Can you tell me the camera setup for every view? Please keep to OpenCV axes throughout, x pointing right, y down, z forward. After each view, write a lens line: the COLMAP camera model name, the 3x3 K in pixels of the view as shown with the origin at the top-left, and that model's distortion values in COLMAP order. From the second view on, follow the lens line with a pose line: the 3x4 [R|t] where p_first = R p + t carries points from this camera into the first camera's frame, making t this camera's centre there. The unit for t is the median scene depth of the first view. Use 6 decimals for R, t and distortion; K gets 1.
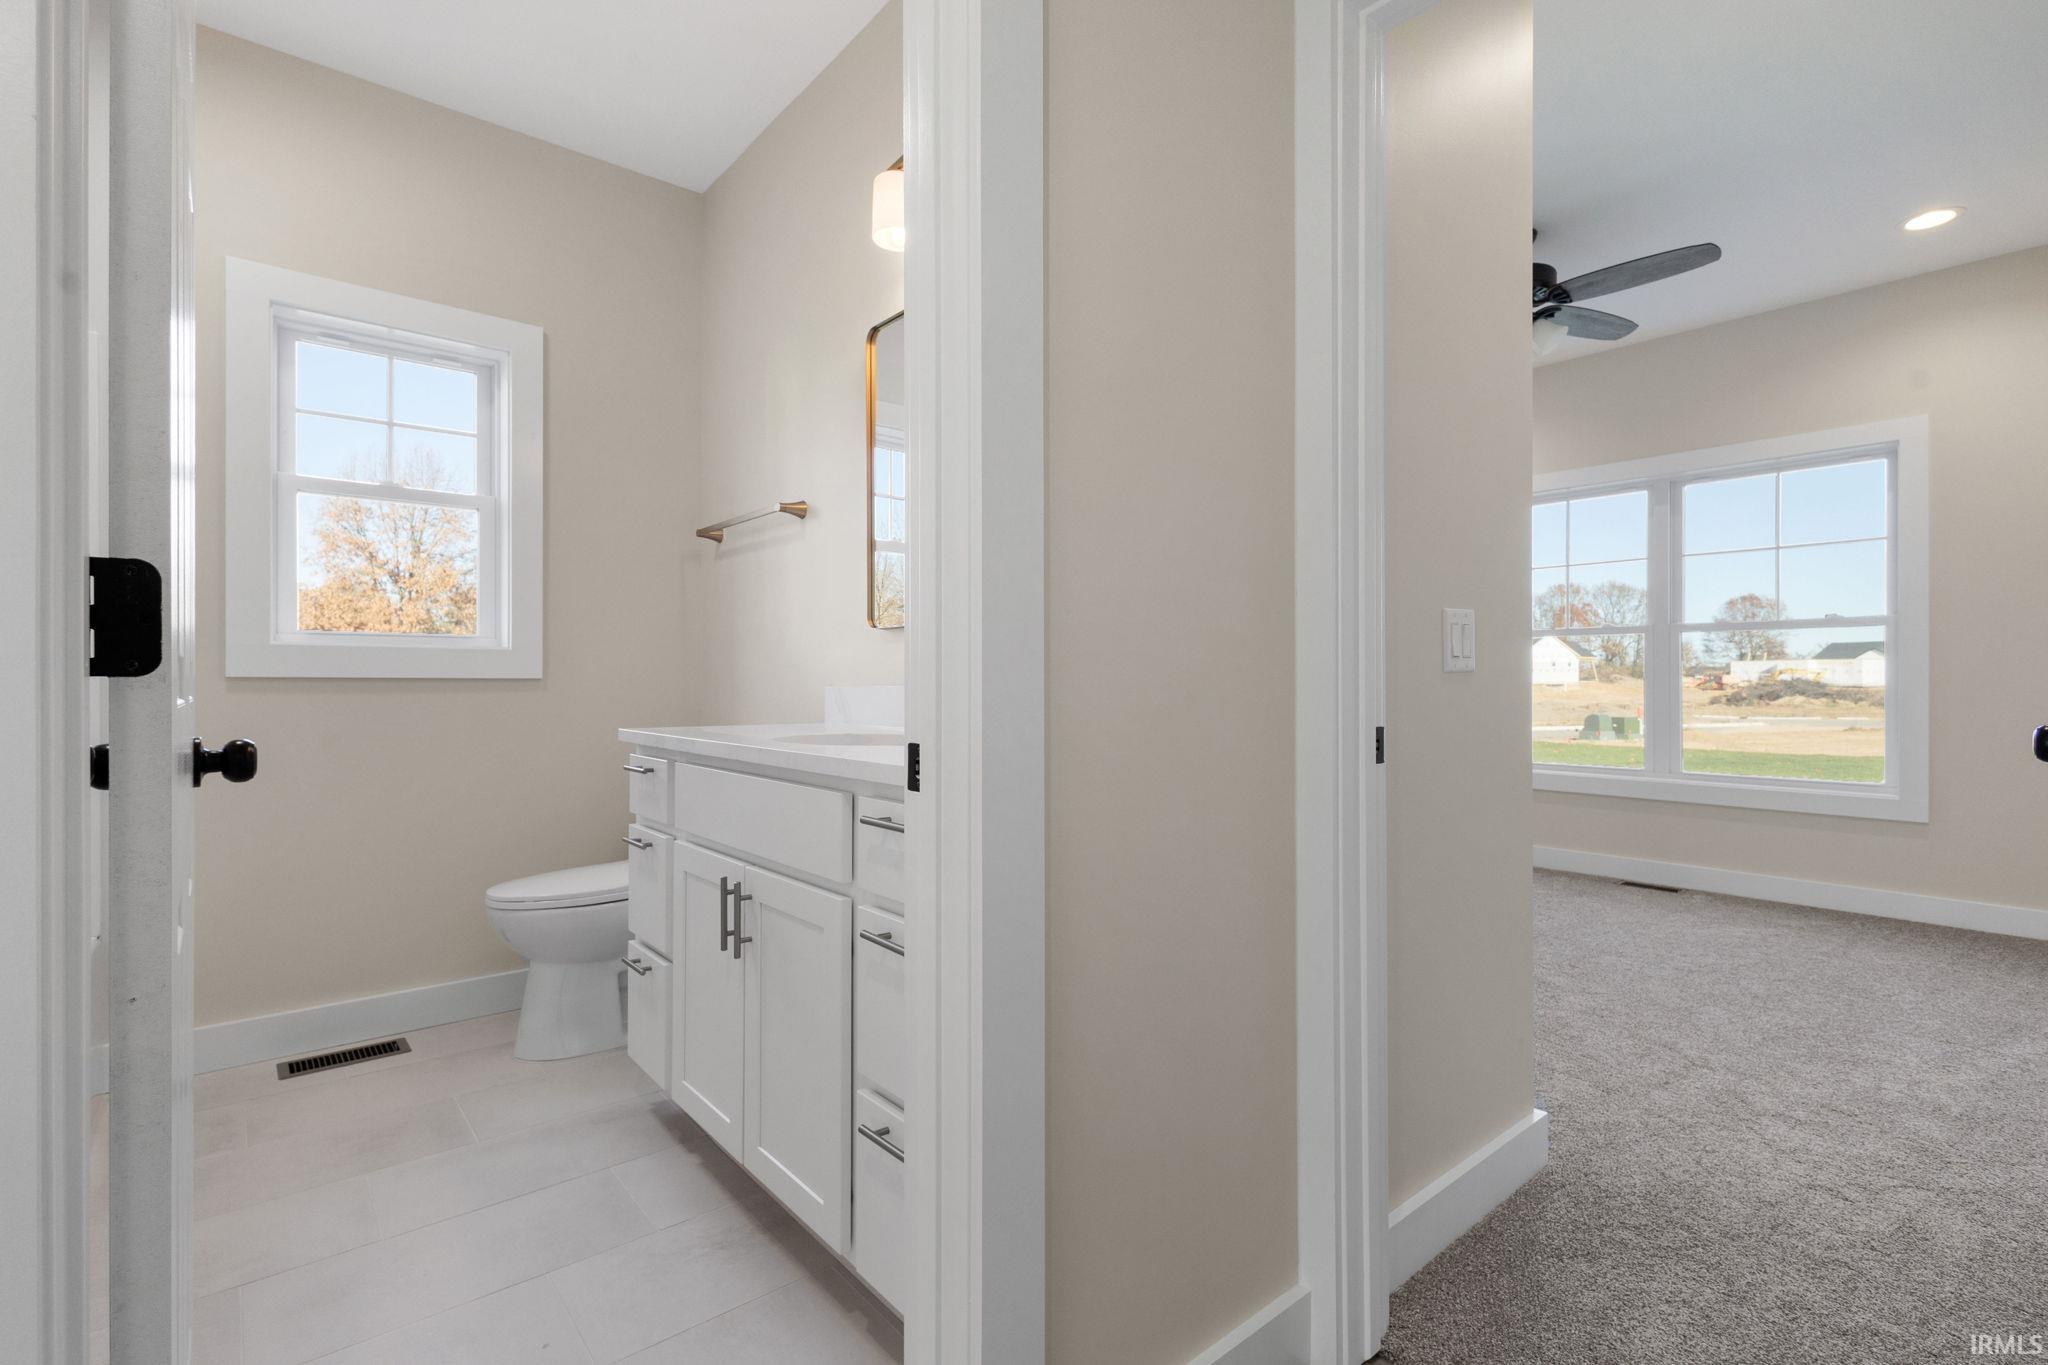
lens RADIAL K [[949.6, 0, 1018.5], [0, 949.6, 687.1], [0, 0, 1]] dist [0.006034, 0.000013]
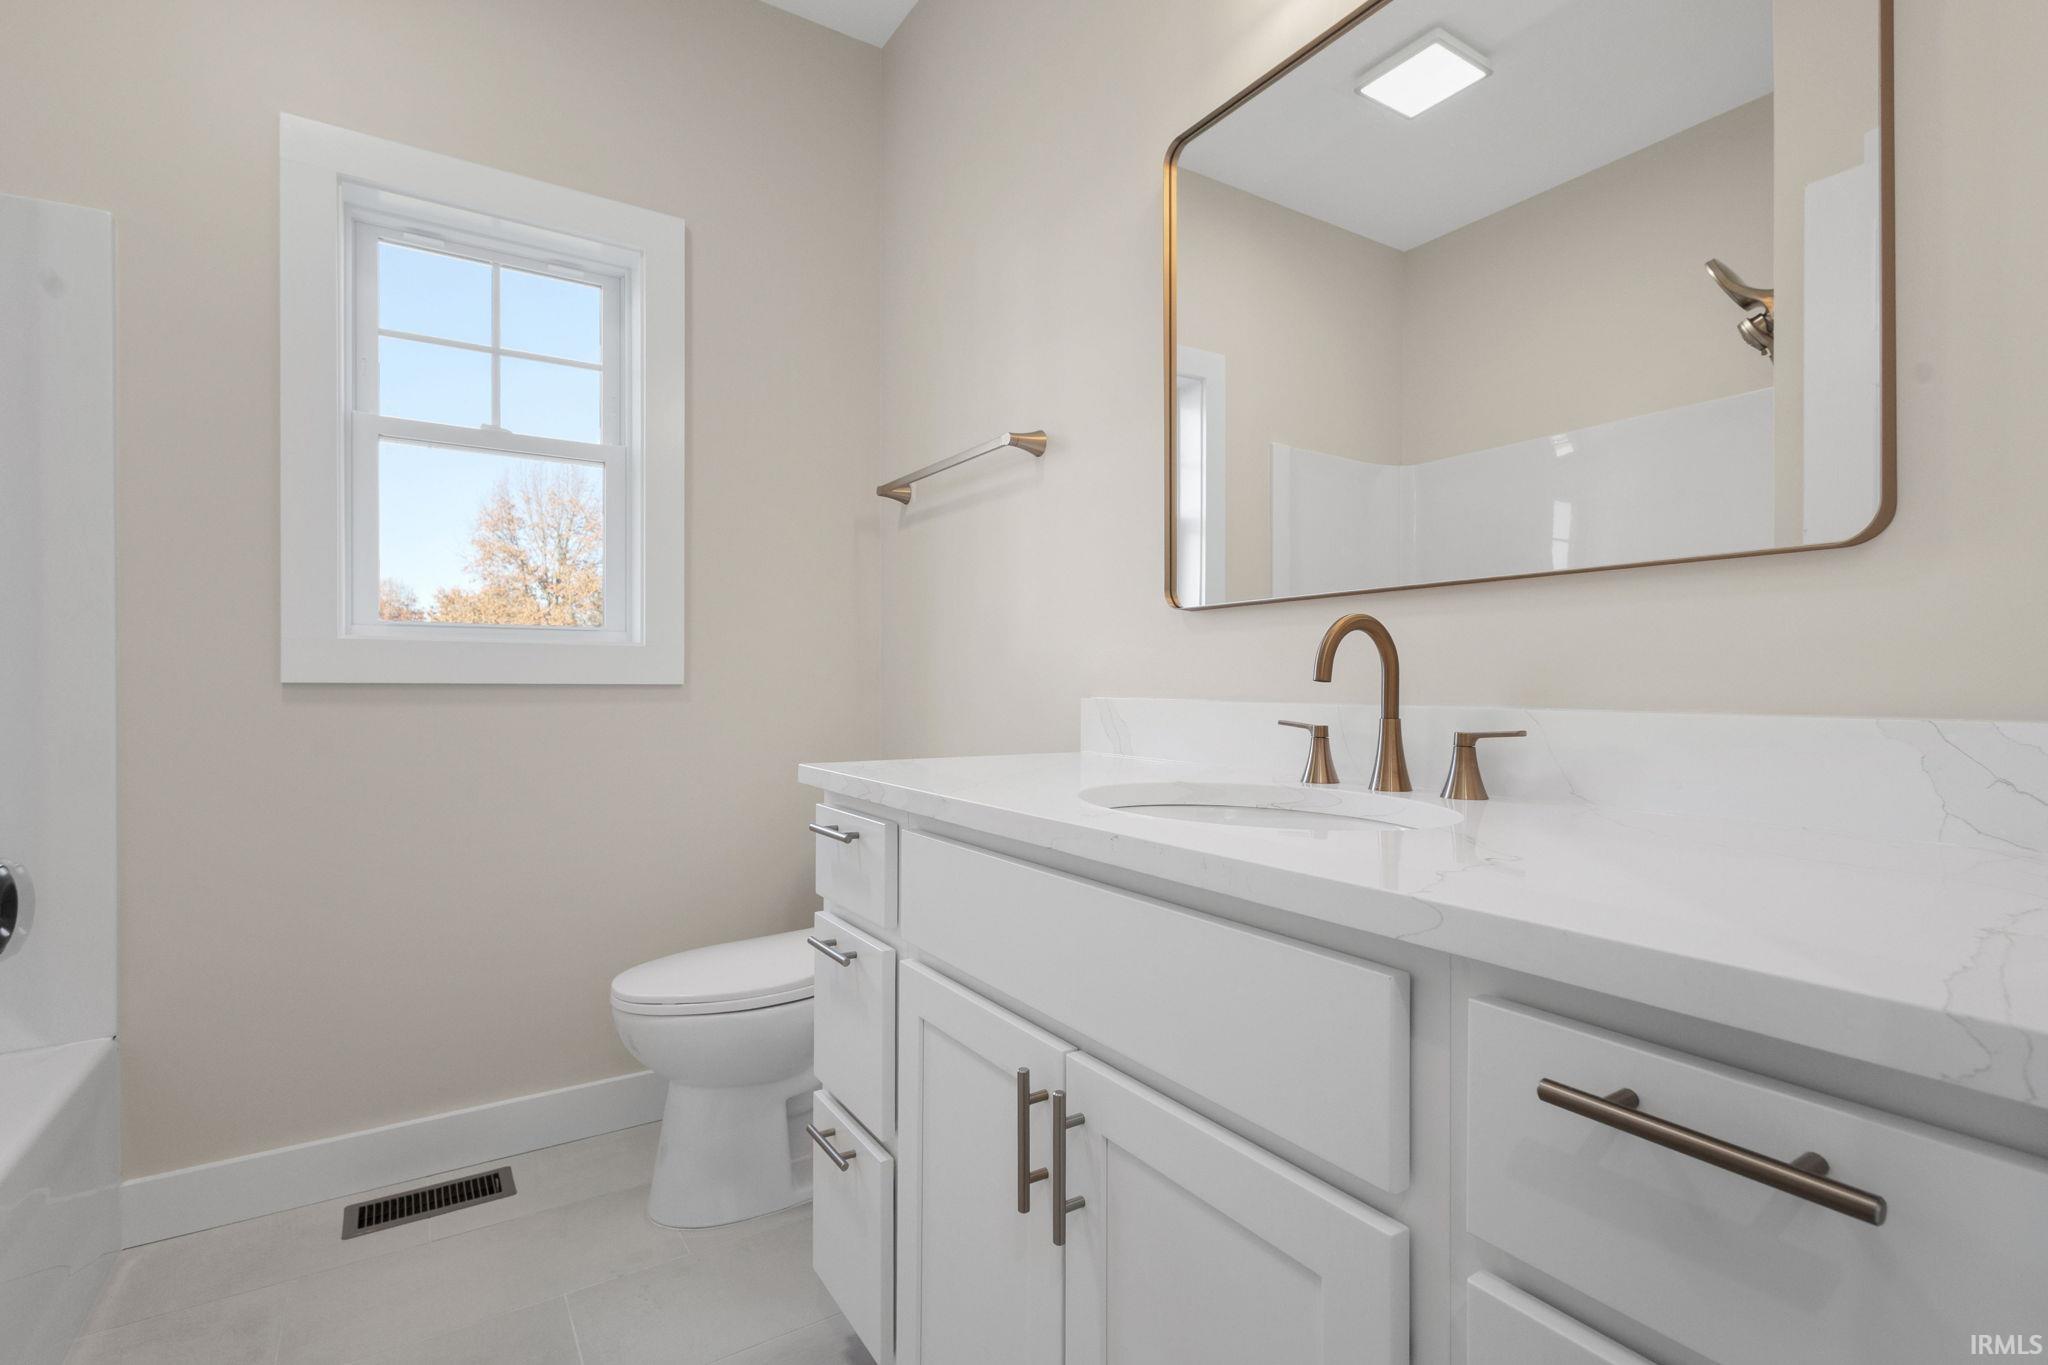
lens RADIAL K [[949.6, 0, 1018.5], [0, 949.6, 687.1], [0, 0, 1]] dist [0.006034, 0.000013]
pose [[0.992996, 0.000316, -0.118150, -0.163113], [-0.000365, 1.000000, -0.000397, -0.007442], [0.118150, 0.000437, 0.992996, 0.311145]]
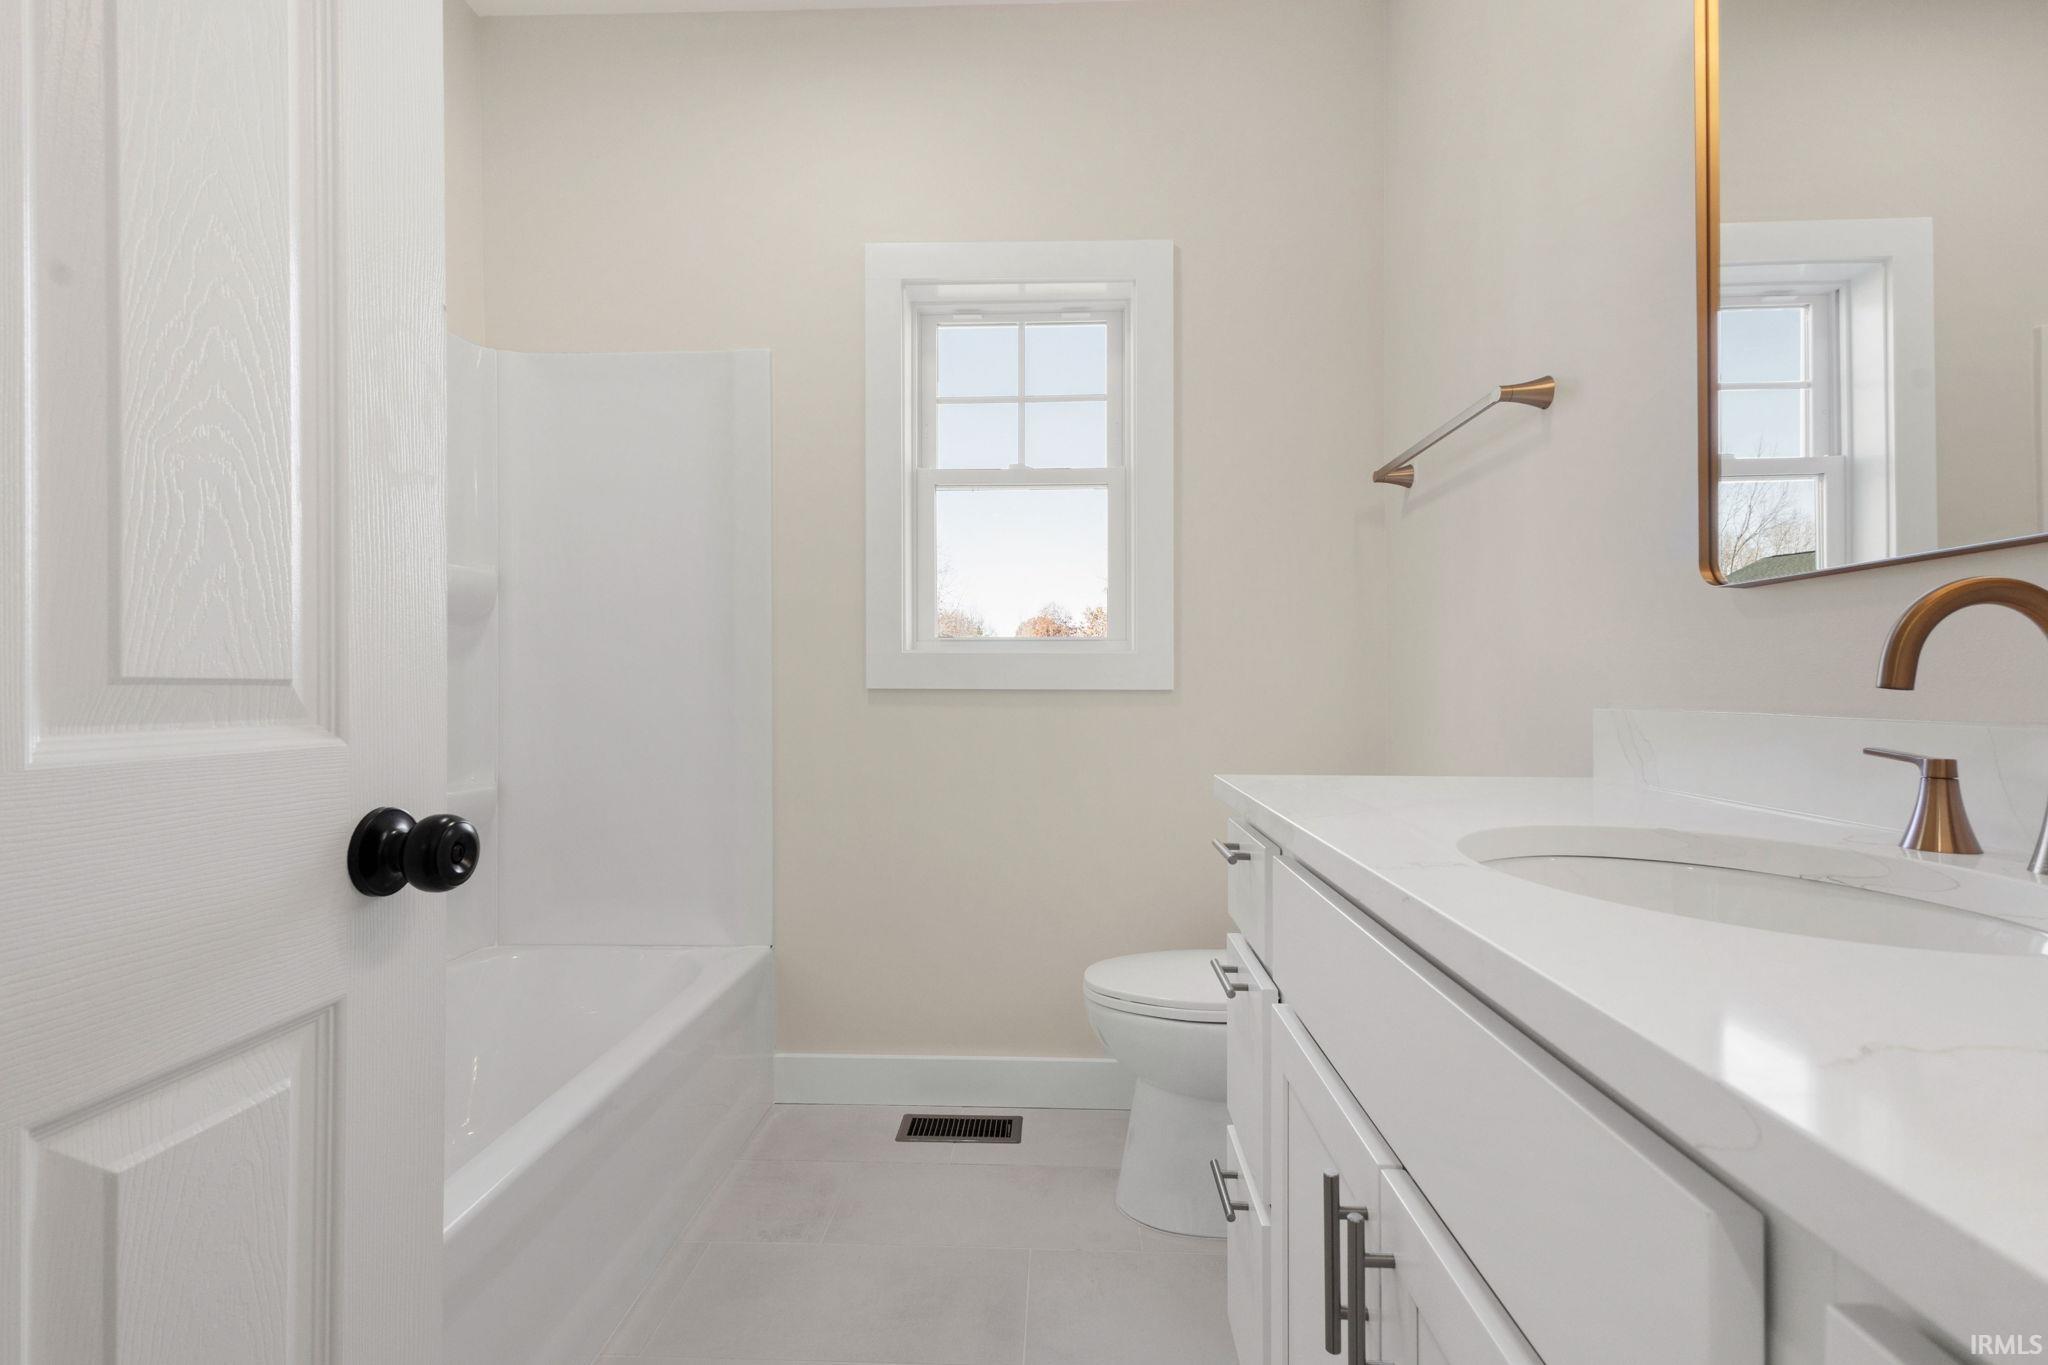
lens RADIAL K [[936.7, 0, 1025.7], [0, 936.7, 680.2], [0, 0, 1]] dist [0.003044, 0.000207]
pose [[0.741653, -0.005512, -0.670761, -0.085157], [-0.002520, 0.999936, -0.011004, -0.009047], [0.670779, 0.009851, 0.741592, 0.389896]]
